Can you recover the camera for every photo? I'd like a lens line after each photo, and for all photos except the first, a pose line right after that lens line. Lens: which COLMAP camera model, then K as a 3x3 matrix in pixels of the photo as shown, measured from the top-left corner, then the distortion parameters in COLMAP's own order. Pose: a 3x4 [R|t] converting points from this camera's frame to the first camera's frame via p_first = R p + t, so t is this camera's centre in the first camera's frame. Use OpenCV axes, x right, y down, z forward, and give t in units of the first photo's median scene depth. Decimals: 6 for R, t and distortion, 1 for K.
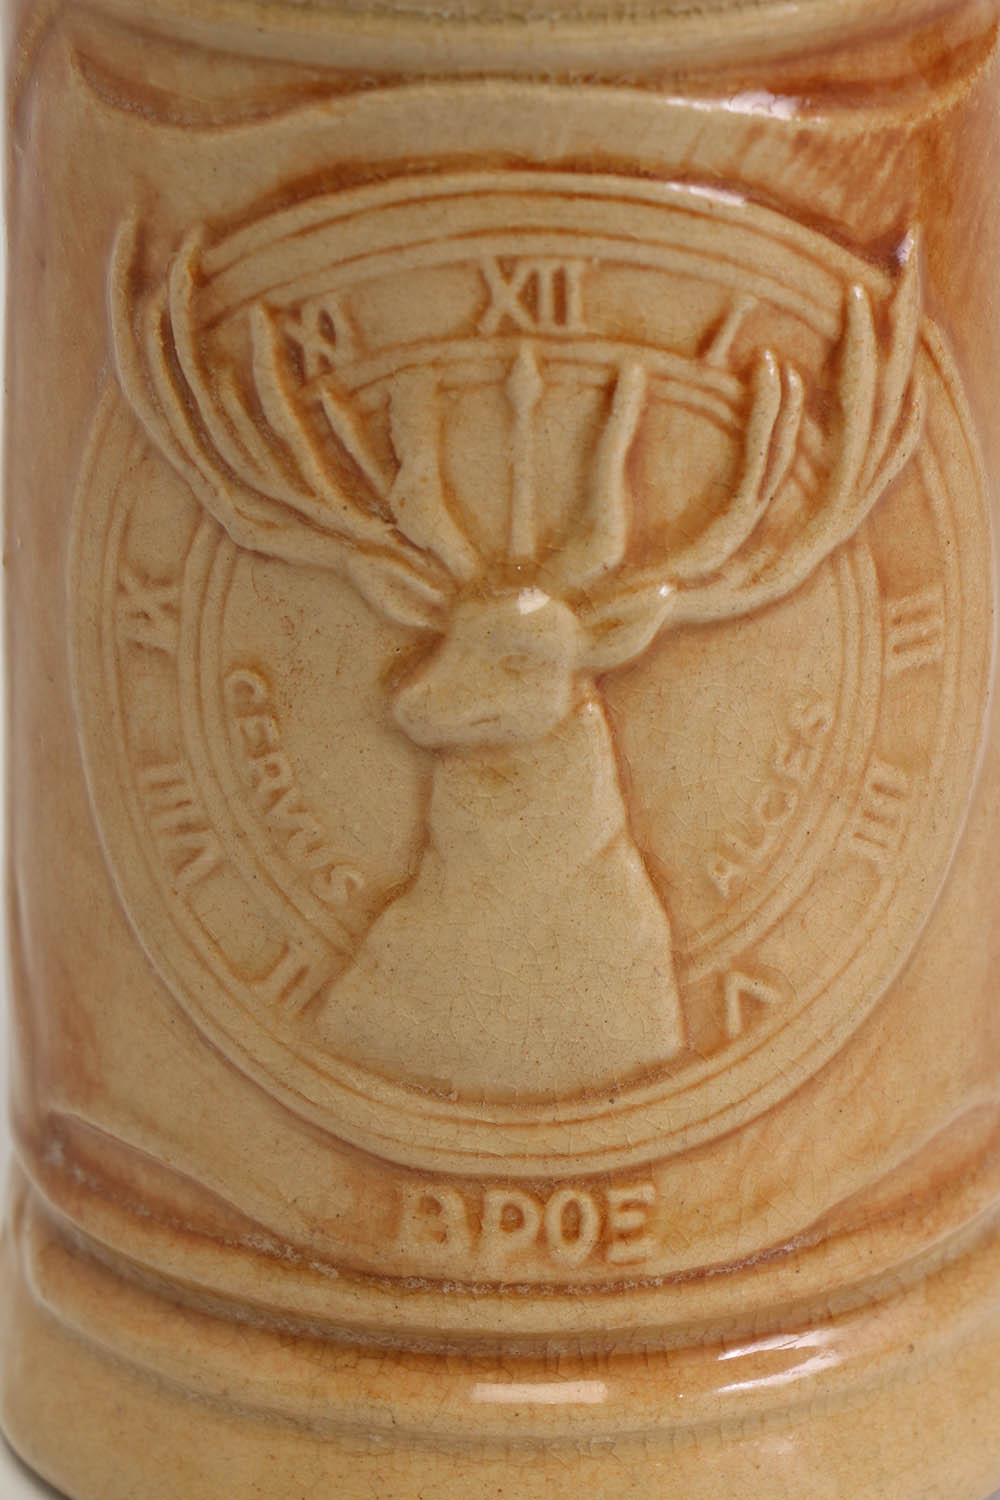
lens RADIAL K [[7855.1, 0, 500.0], [0, 7855.1, 750.0], [0, 0, 1]] dist [0.713061, -2.739098]
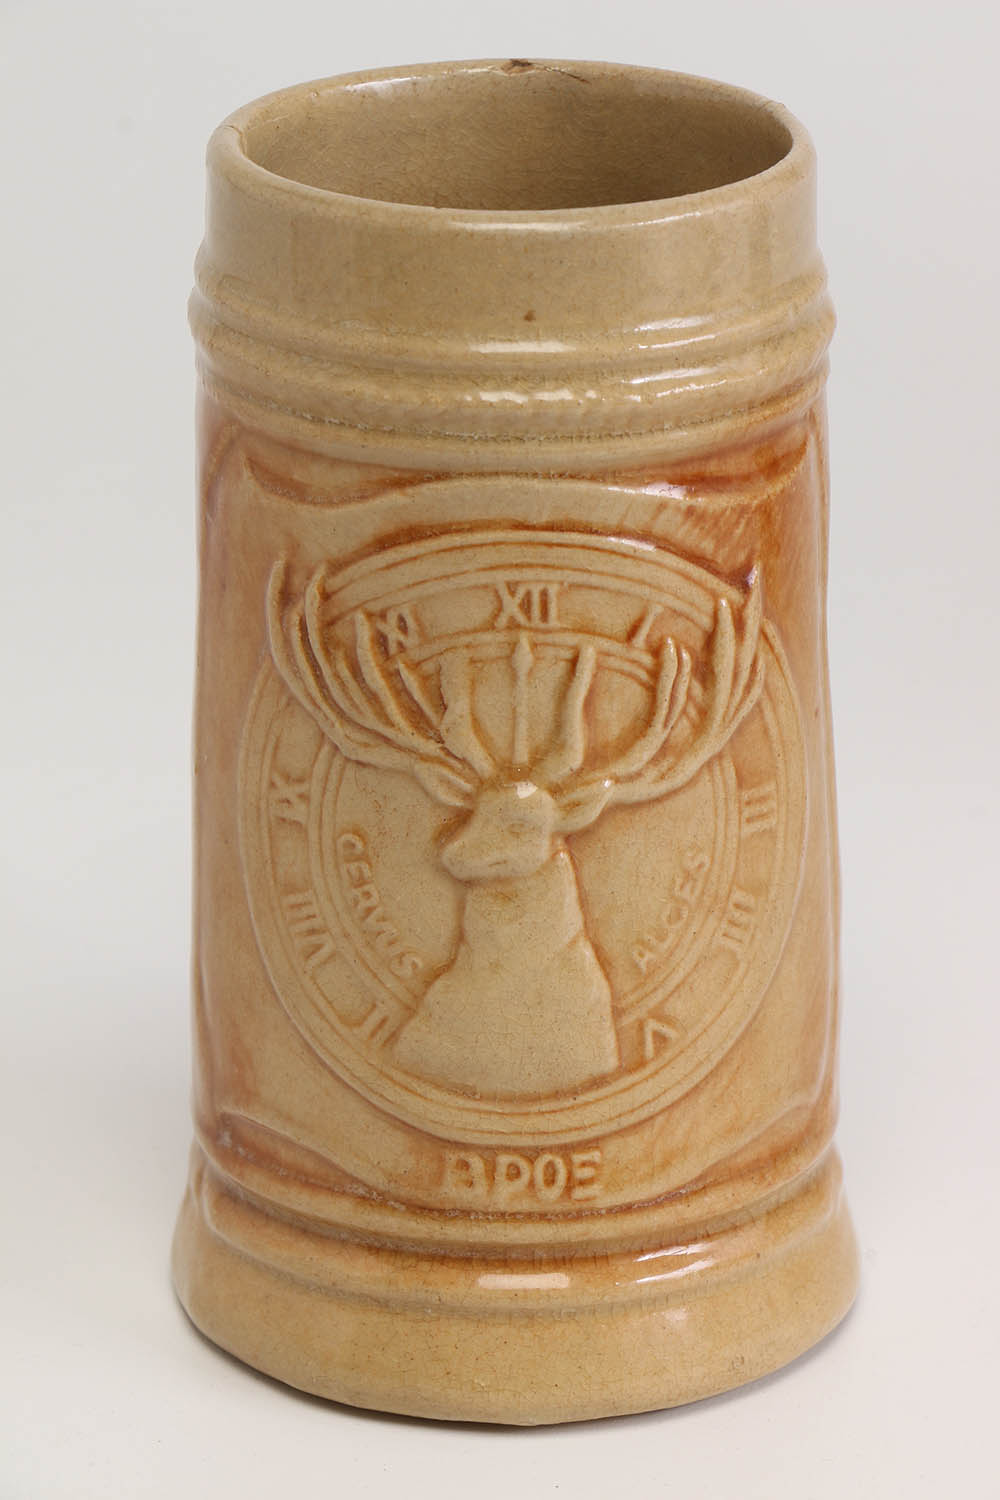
lens RADIAL K [[7315.8, 0, 500.0], [0, 7315.8, 750.0], [0, 0, 1]] dist [0.699805, 0.758466]
pose [[0.999736, -0.002920, 0.022792, -0.035787], [0.003799, 0.999245, -0.038655, 0.031252], [-0.022662, 0.038731, 0.998993, -0.519561]]
